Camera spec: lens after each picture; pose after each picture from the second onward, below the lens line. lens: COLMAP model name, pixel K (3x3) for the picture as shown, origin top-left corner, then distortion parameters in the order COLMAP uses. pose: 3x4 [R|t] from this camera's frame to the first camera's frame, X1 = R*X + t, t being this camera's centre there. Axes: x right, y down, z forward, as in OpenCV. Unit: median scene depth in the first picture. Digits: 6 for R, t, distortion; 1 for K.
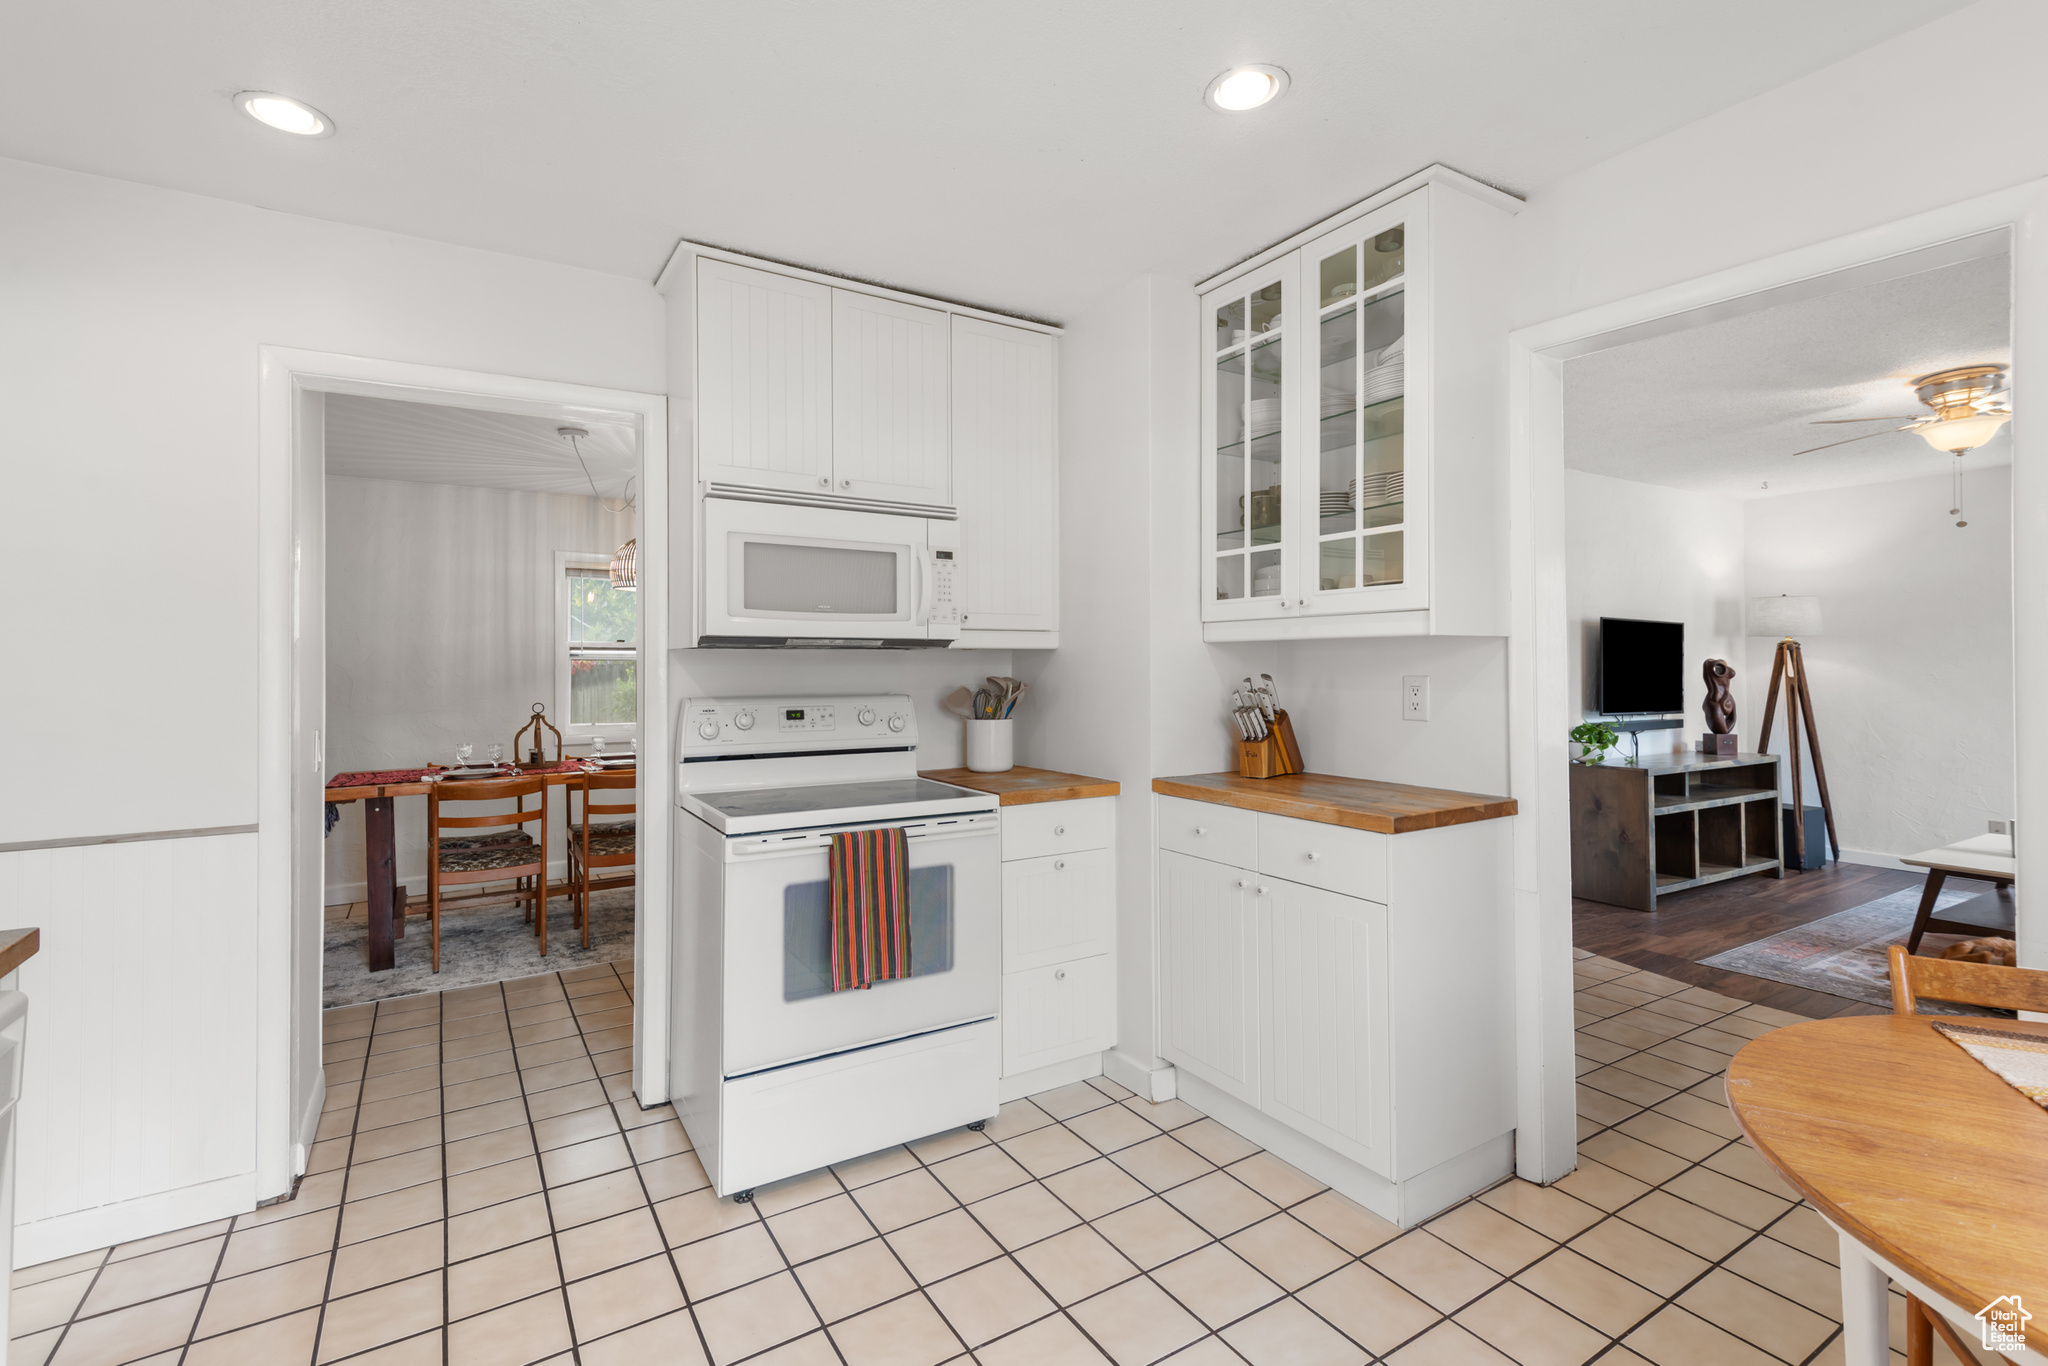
lens RADIAL K [[938.0, 0, 1040.9], [0, 938.0, 661.2], [0, 0, 1]] dist [0.016019, -0.000272]
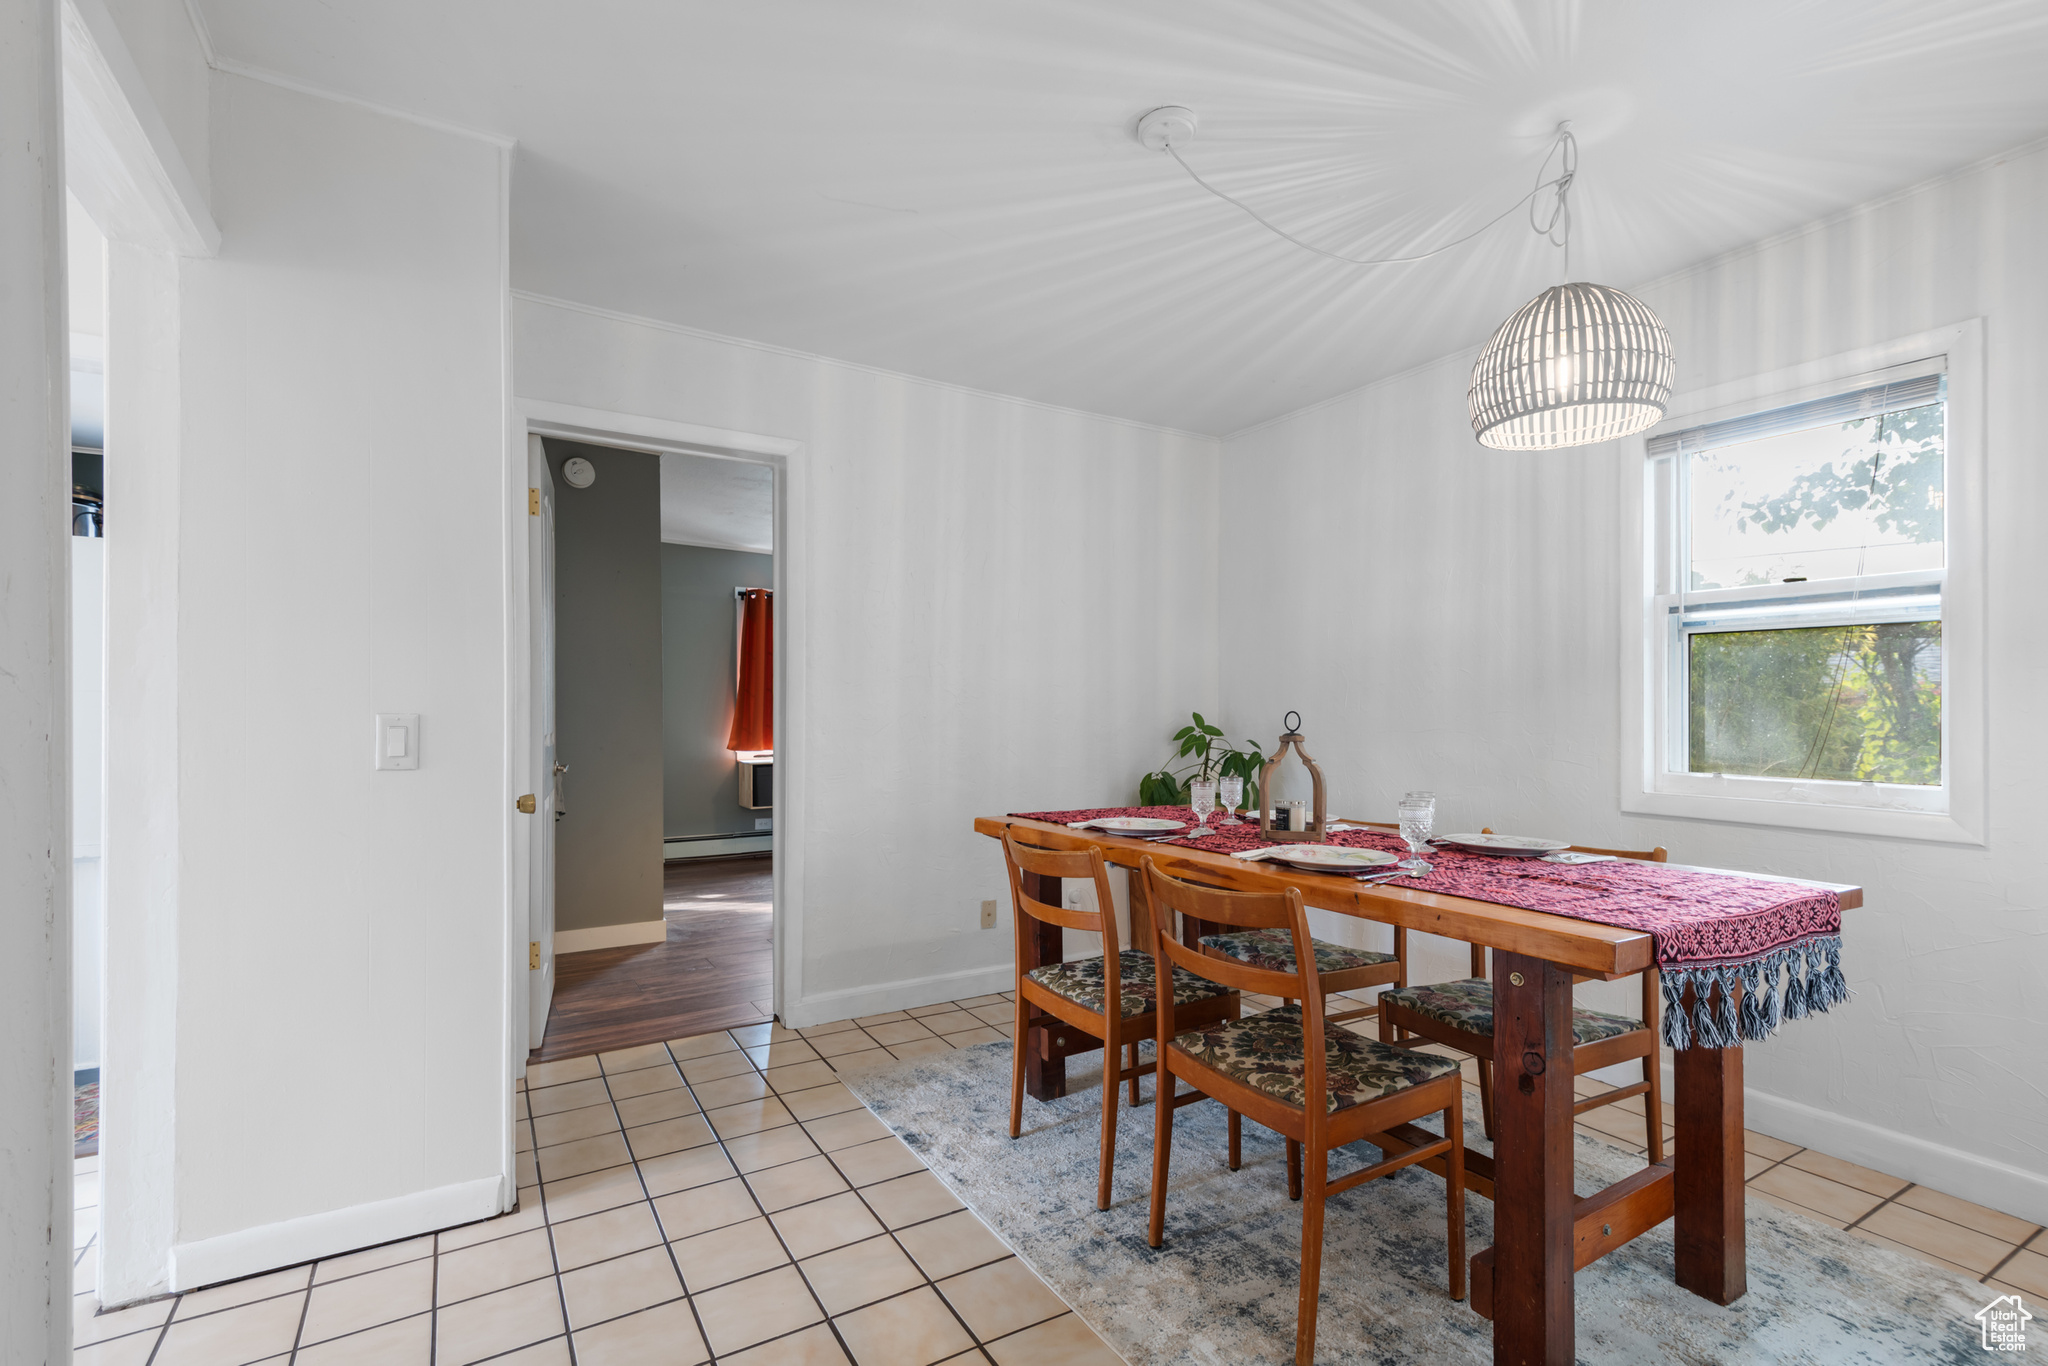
lens RADIAL K [[915.8, 0, 1028.9], [0, 915.8, 710.8], [0, 0, 1]] dist [0.012795, -0.000286]
pose [[-0.038833, 0.003371, -0.999240, -0.039359], [0.005991, 0.999977, 0.003141, 0.050301], [0.999228, -0.005865, -0.038853, 1.057678]]
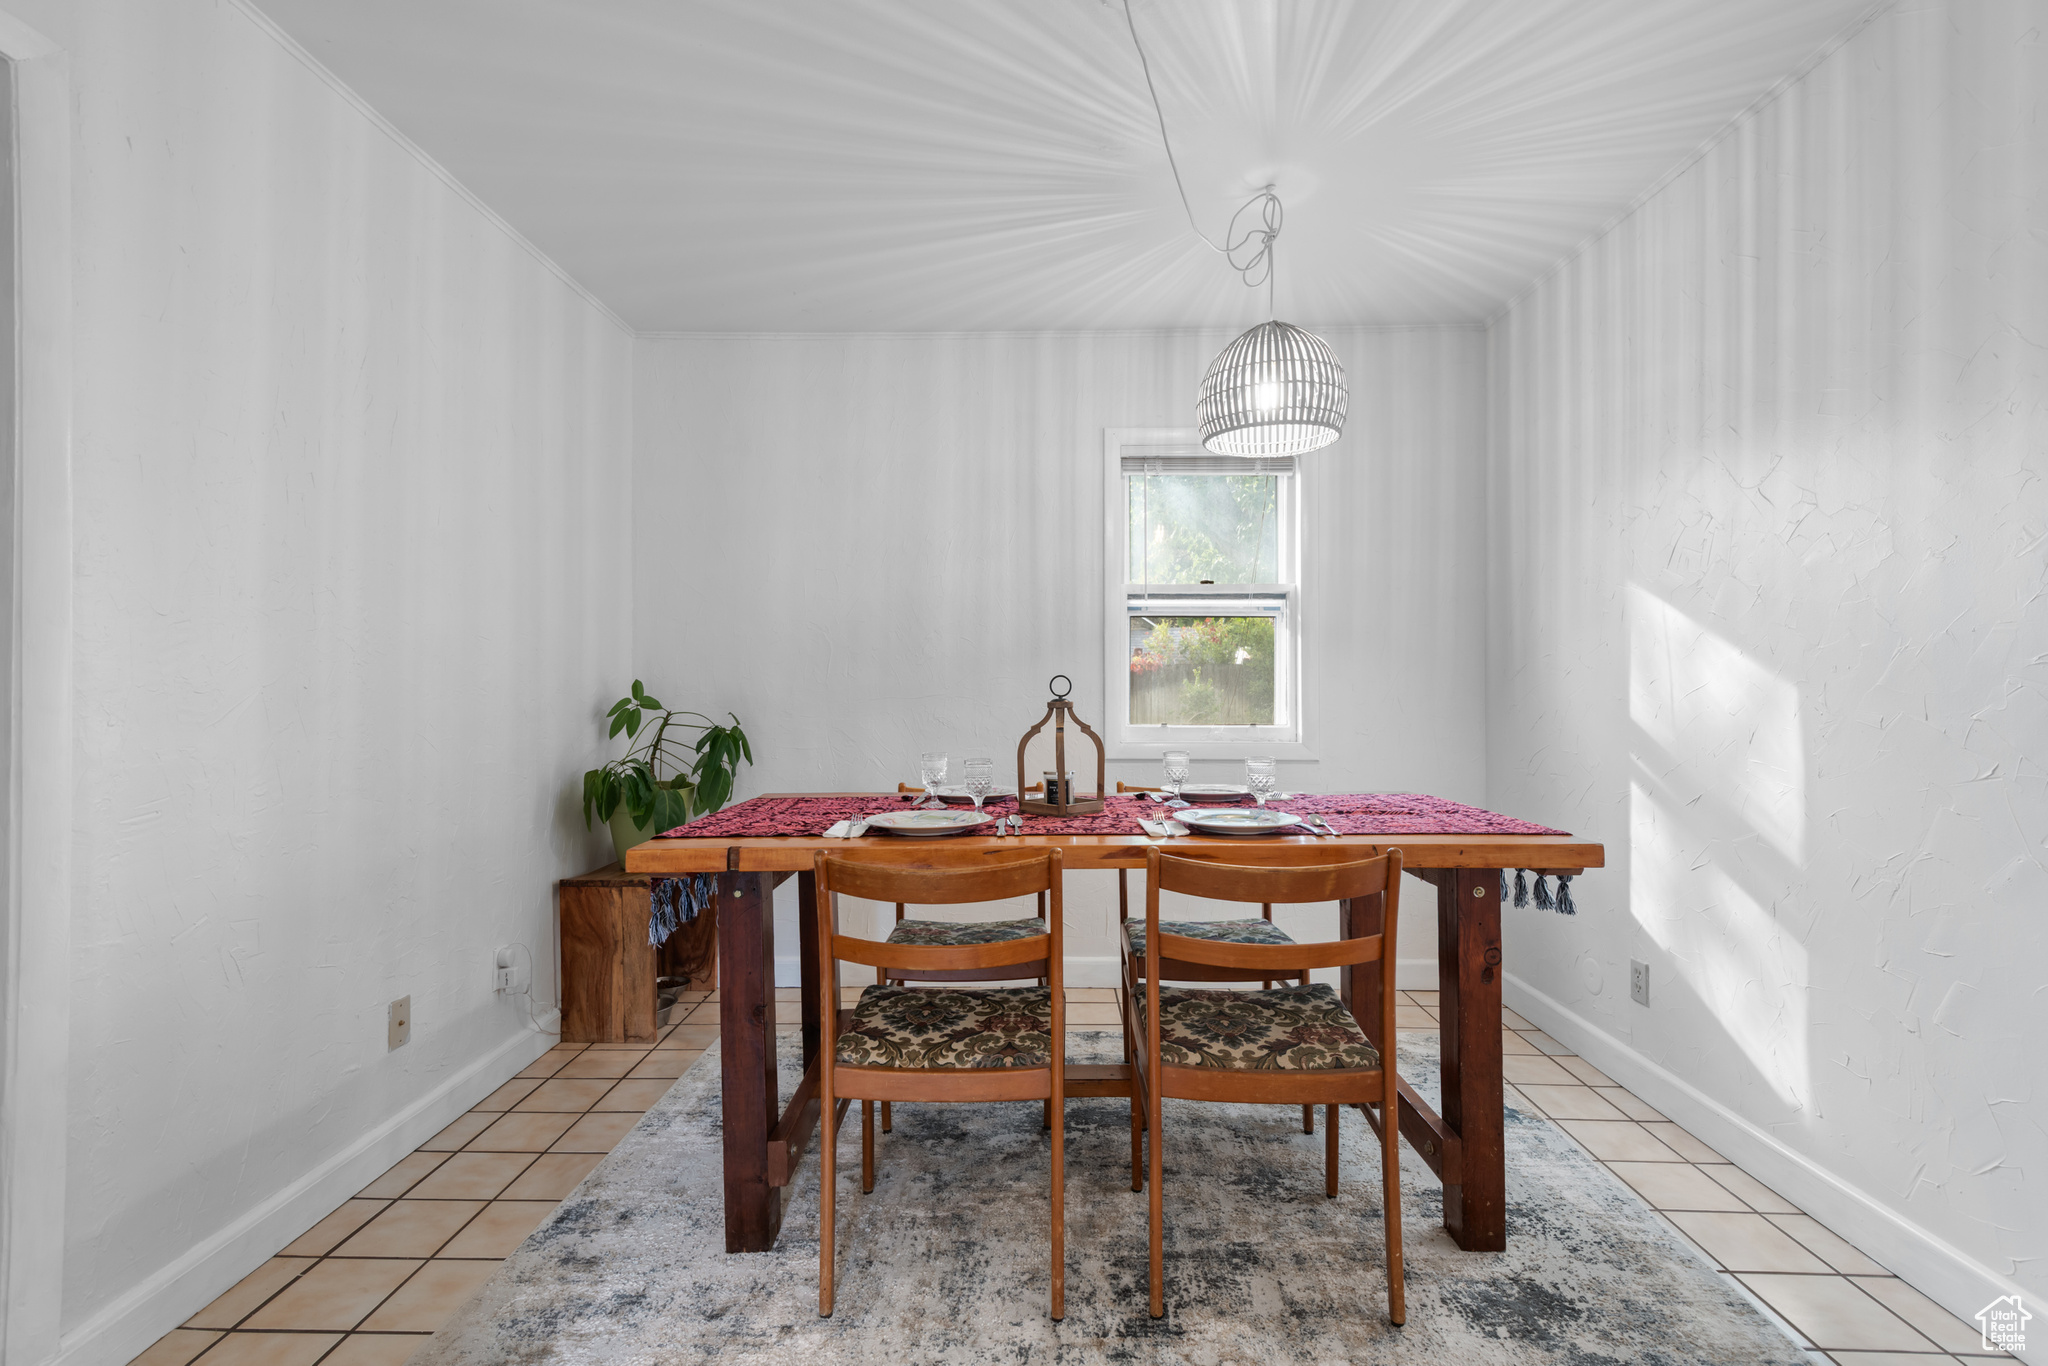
lens RADIAL K [[920.8, 0, 1011.5], [0, 920.8, 682.6], [0, 0, 1]] dist [0.015312, -0.000420]
pose [[0.823279, 0.002543, -0.567632, -0.351395], [0.003239, 0.999953, 0.009178, 0.052589], [0.567628, -0.009395, 0.823231, 0.730072]]
